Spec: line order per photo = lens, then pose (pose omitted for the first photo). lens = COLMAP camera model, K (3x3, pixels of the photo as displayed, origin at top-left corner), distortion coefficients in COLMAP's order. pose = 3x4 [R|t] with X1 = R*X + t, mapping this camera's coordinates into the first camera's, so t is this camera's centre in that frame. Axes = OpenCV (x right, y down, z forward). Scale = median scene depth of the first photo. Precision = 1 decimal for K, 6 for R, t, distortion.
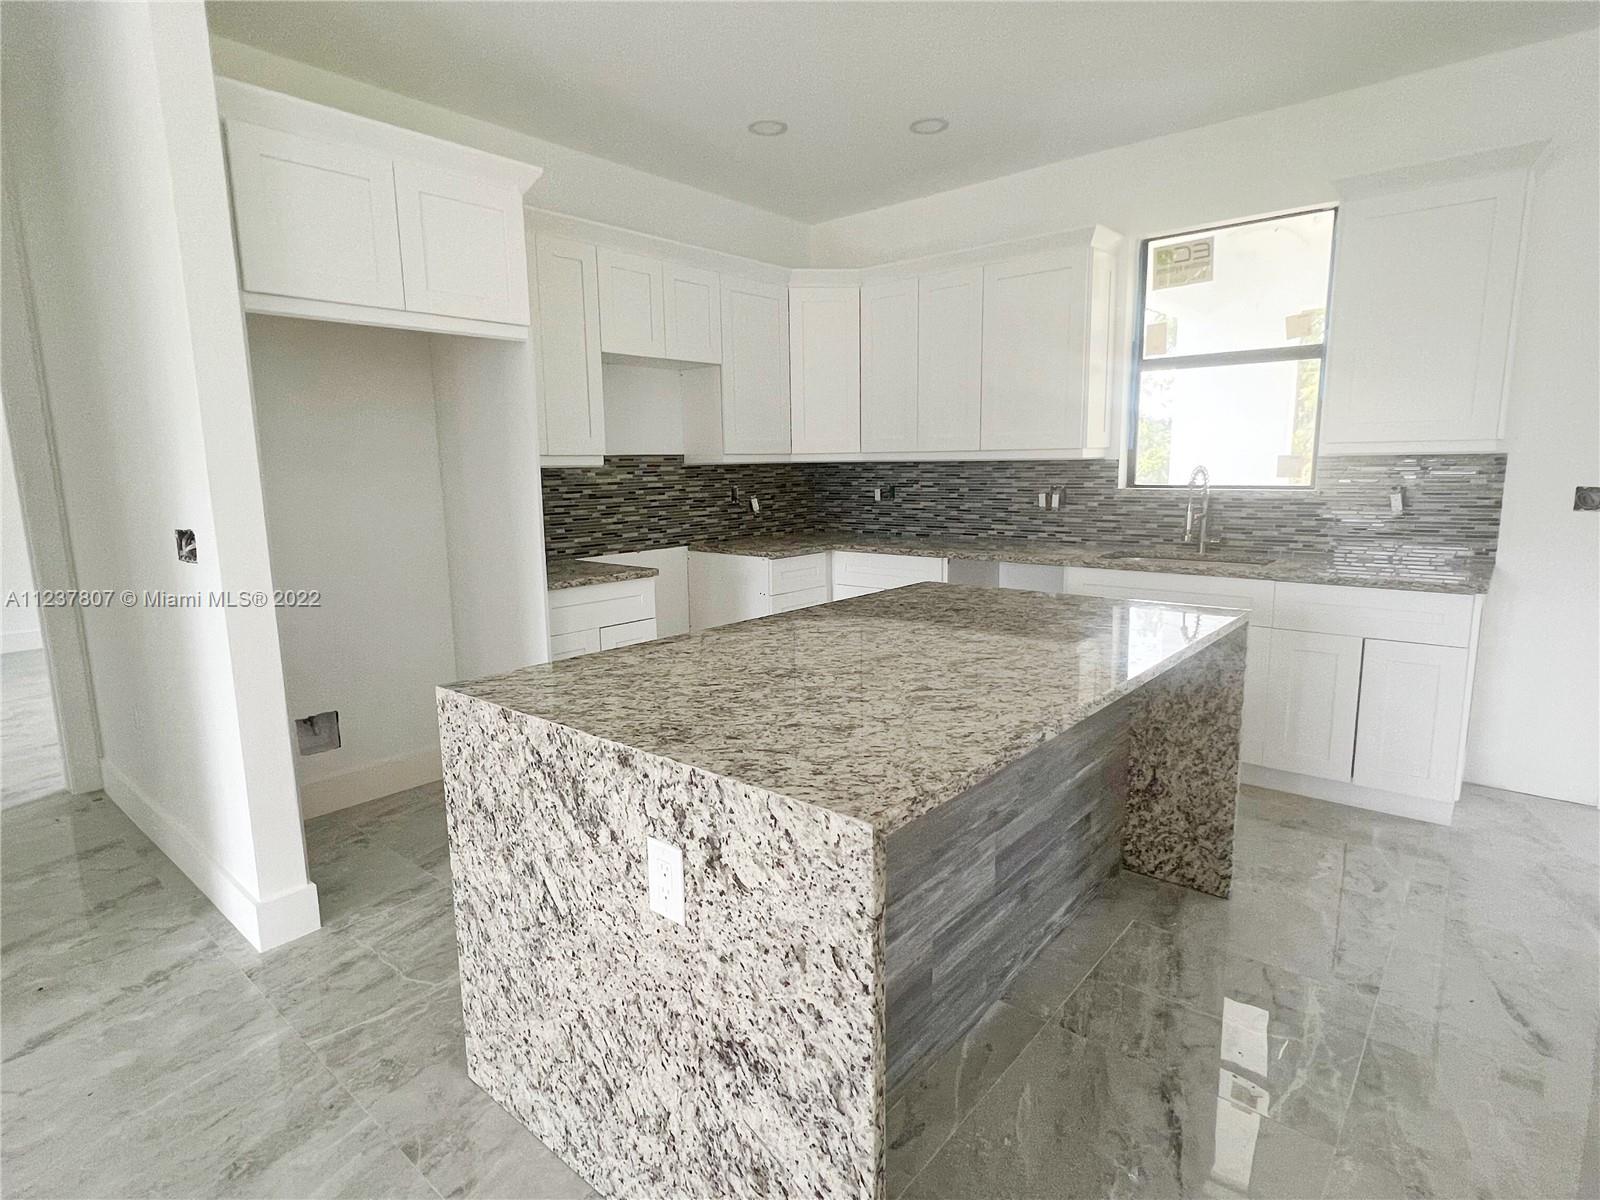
lens RADIAL K [[841.7, 0, 792.7], [0, 841.7, 596.4], [0, 0, 1]] dist [0.000591, -0.000227]
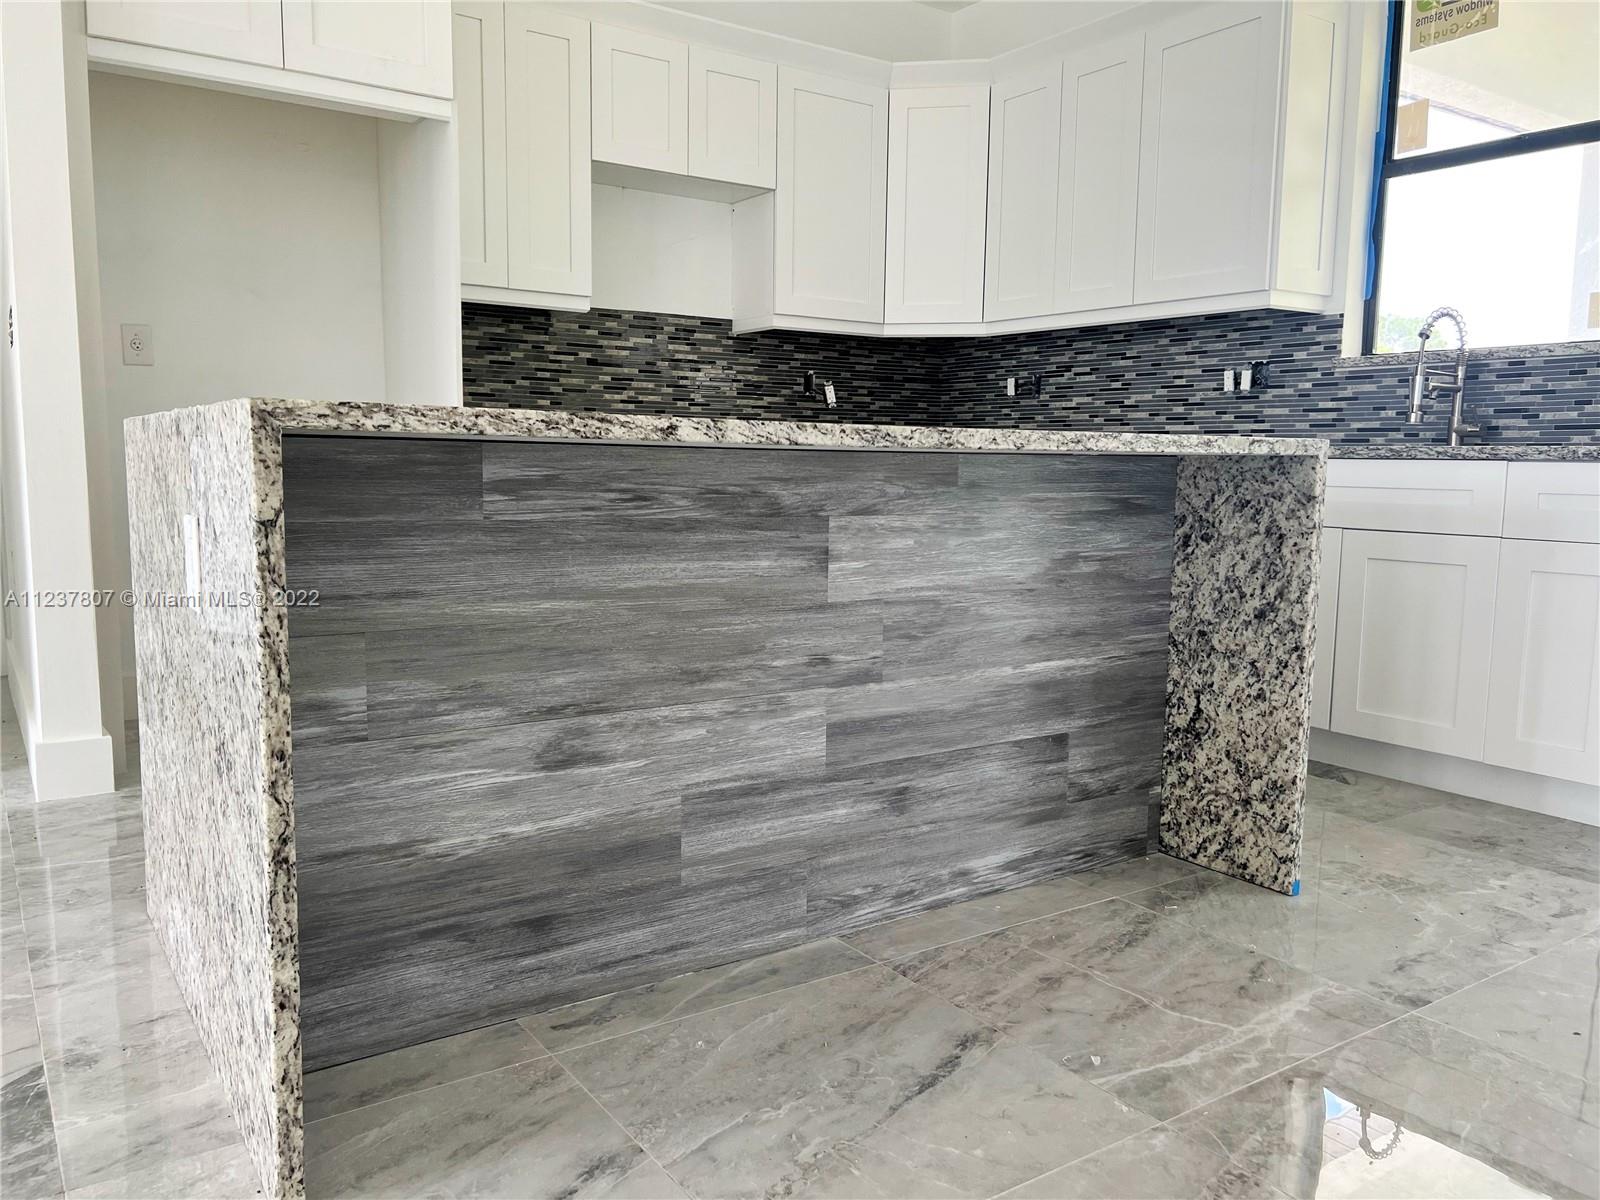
lens RADIAL K [[1209.7, 0, 800.0], [0, 1209.7, 600.0], [0, 0, 1]] dist [0.065500, -0.089296]
pose [[0.966269, 0.059806, -0.250496, 0.294702], [-0.069475, 0.997135, -0.029929, 0.147112], [0.247988, 0.046323, 0.967655, -0.009355]]
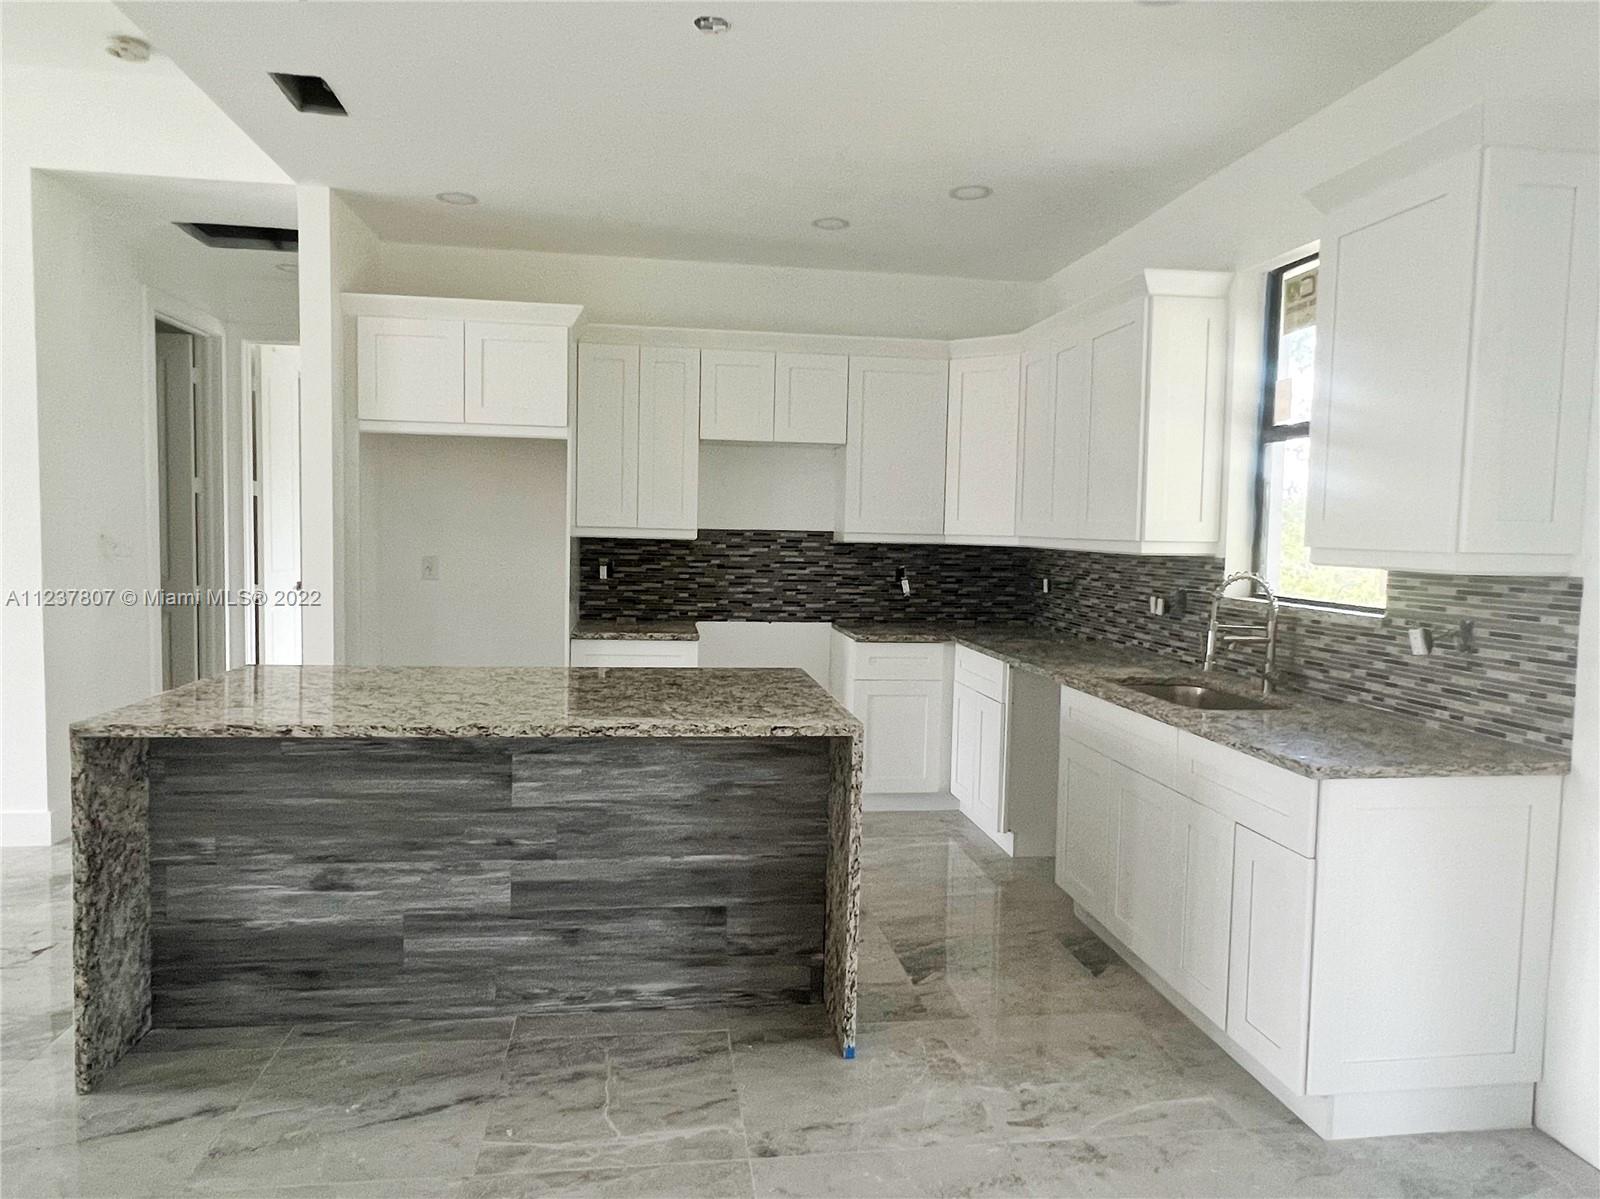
lens RADIAL K [[1020.9, 0, 789.2], [0, 1020.9, 593.9], [0, 0, 1]] dist [0.001488, -0.003001]
pose [[0.750062, 0.075363, -0.657060, 0.888290], [-0.138900, 0.989279, -0.045092, -0.046137], [0.646617, 0.125087, 0.752489, 0.085949]]
